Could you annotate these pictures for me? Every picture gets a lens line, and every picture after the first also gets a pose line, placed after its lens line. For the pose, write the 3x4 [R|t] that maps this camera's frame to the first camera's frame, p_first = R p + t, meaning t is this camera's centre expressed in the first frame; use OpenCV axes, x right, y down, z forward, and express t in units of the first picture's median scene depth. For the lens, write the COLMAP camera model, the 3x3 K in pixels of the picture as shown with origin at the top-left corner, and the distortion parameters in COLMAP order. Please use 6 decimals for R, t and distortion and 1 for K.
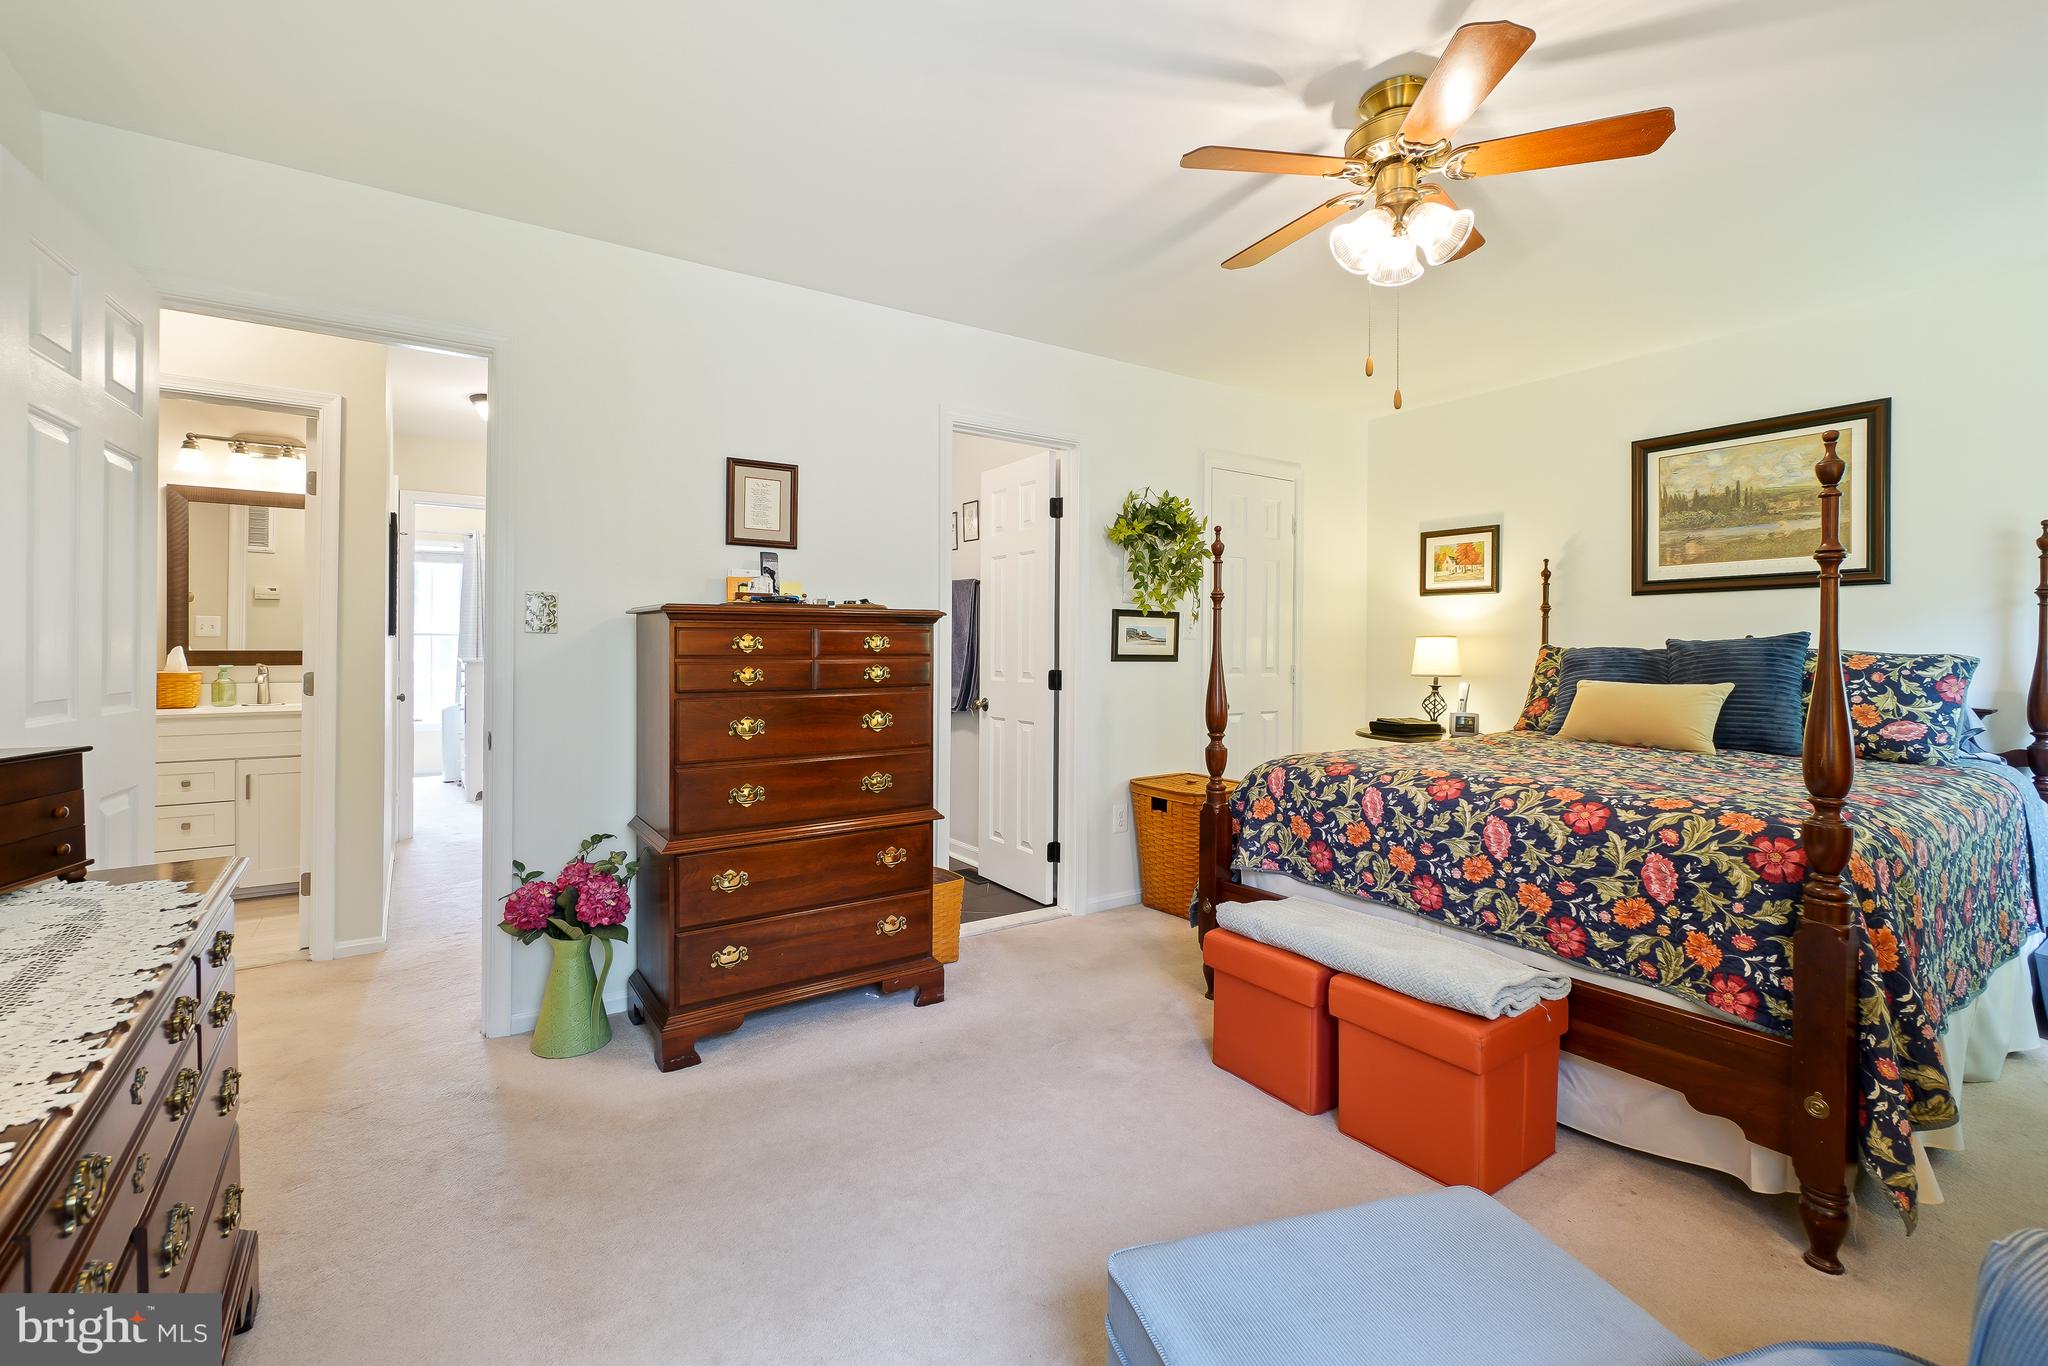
lens RADIAL K [[897.5, 0, 1016.6], [0, 897.5, 642.3], [0, 0, 1]] dist [-0.011453, 0.004877]
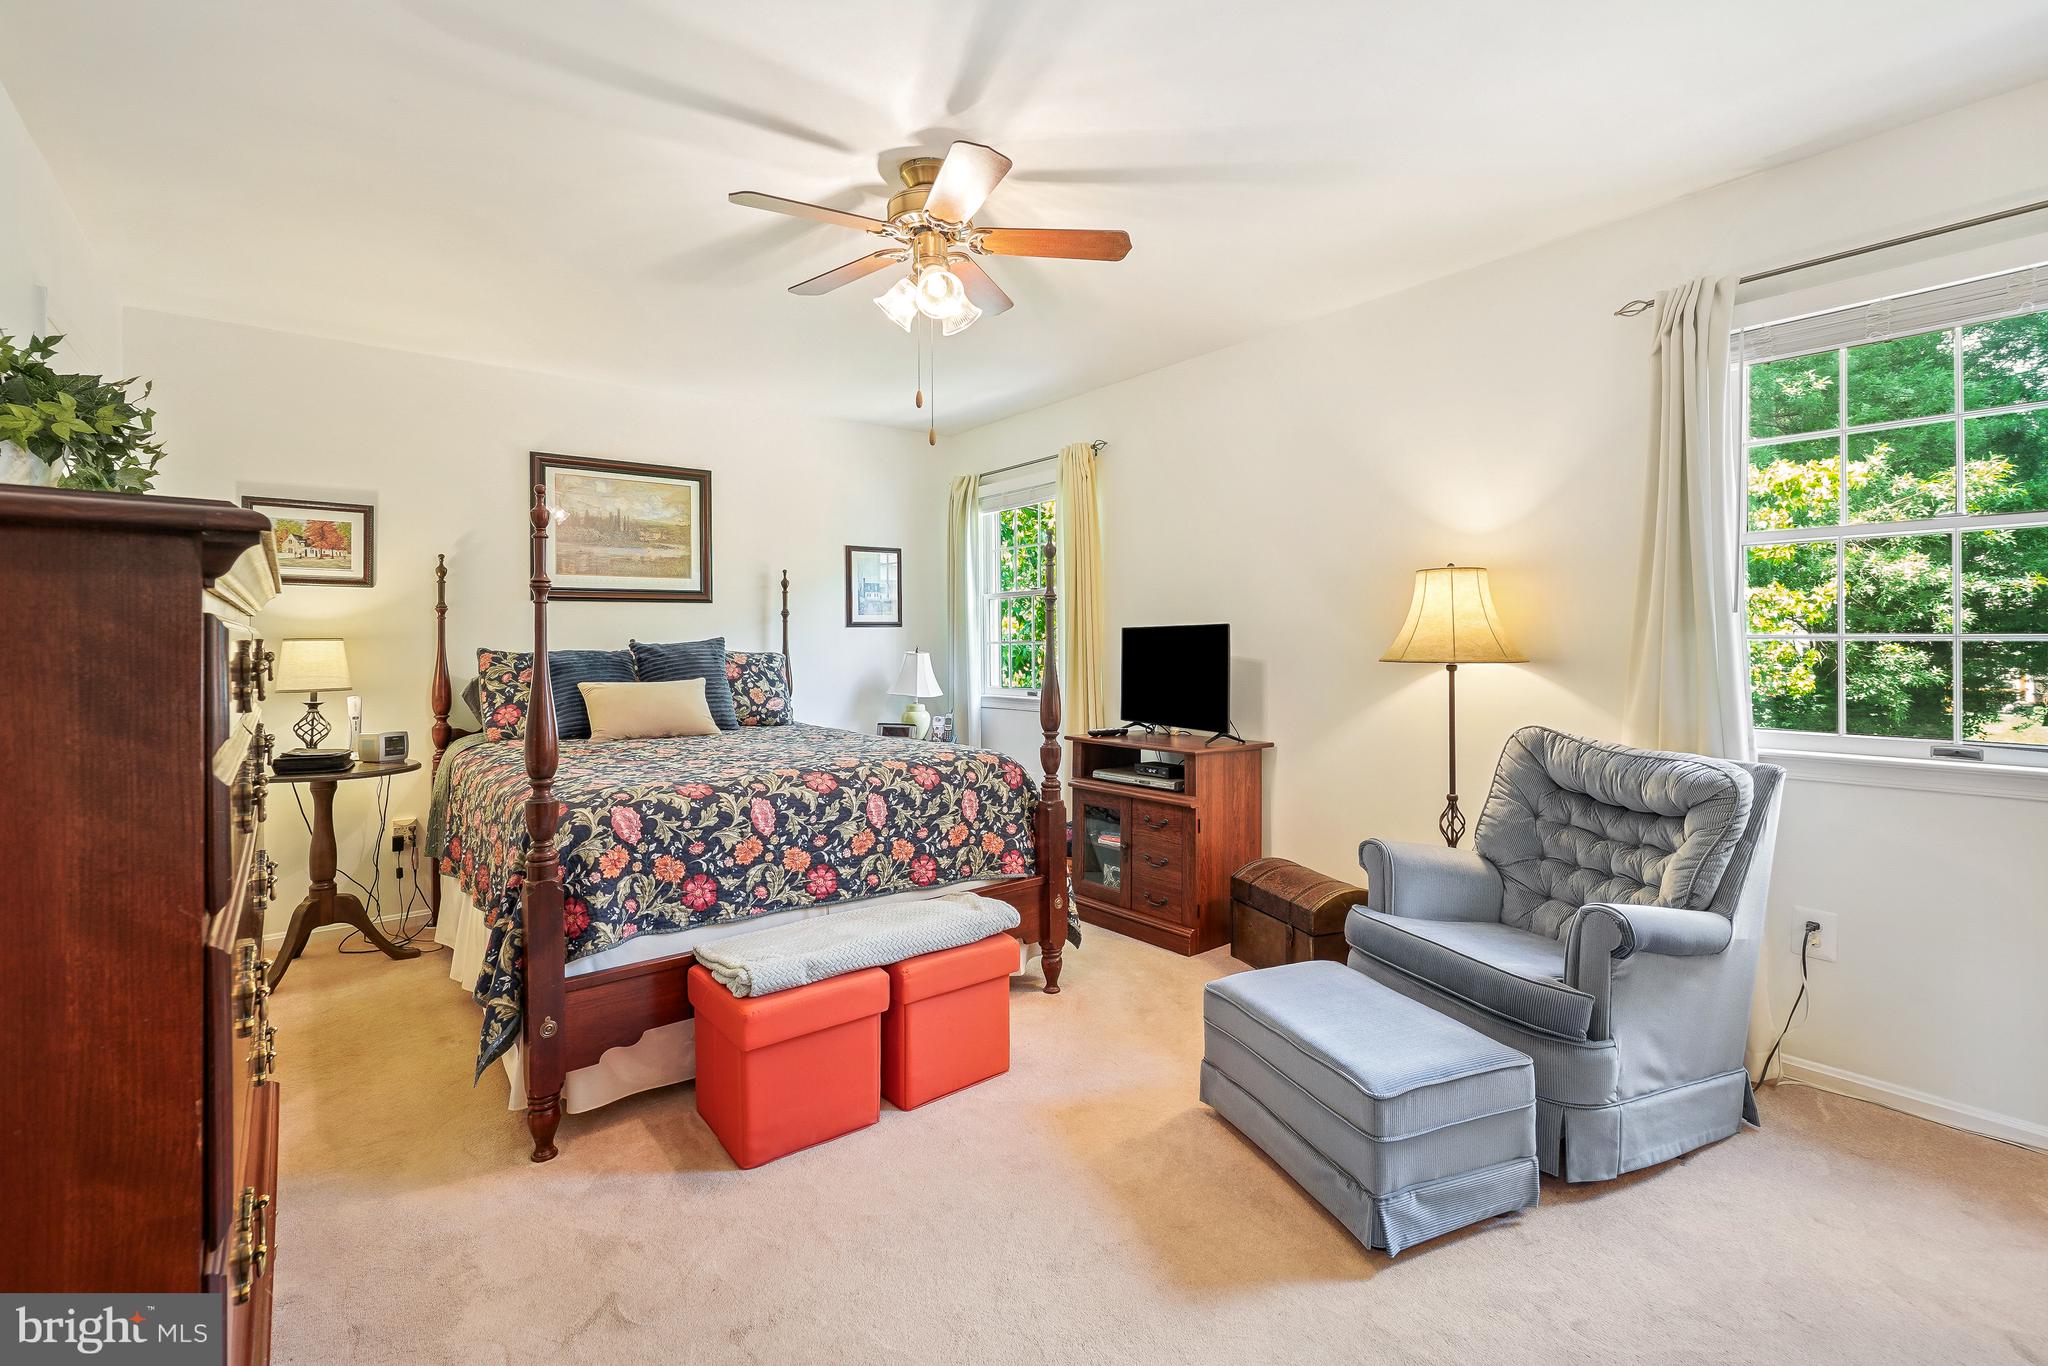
lens RADIAL K [[897.5, 0, 1019.2], [0, 897.5, 630.1], [0, 0, 1]] dist [-0.011453, 0.004877]
pose [[-0.083721, 0.010633, 0.996433, -0.599466], [0.001507, 0.999943, -0.010544, -0.008881], [-0.996488, 0.000619, -0.083732, 0.807184]]
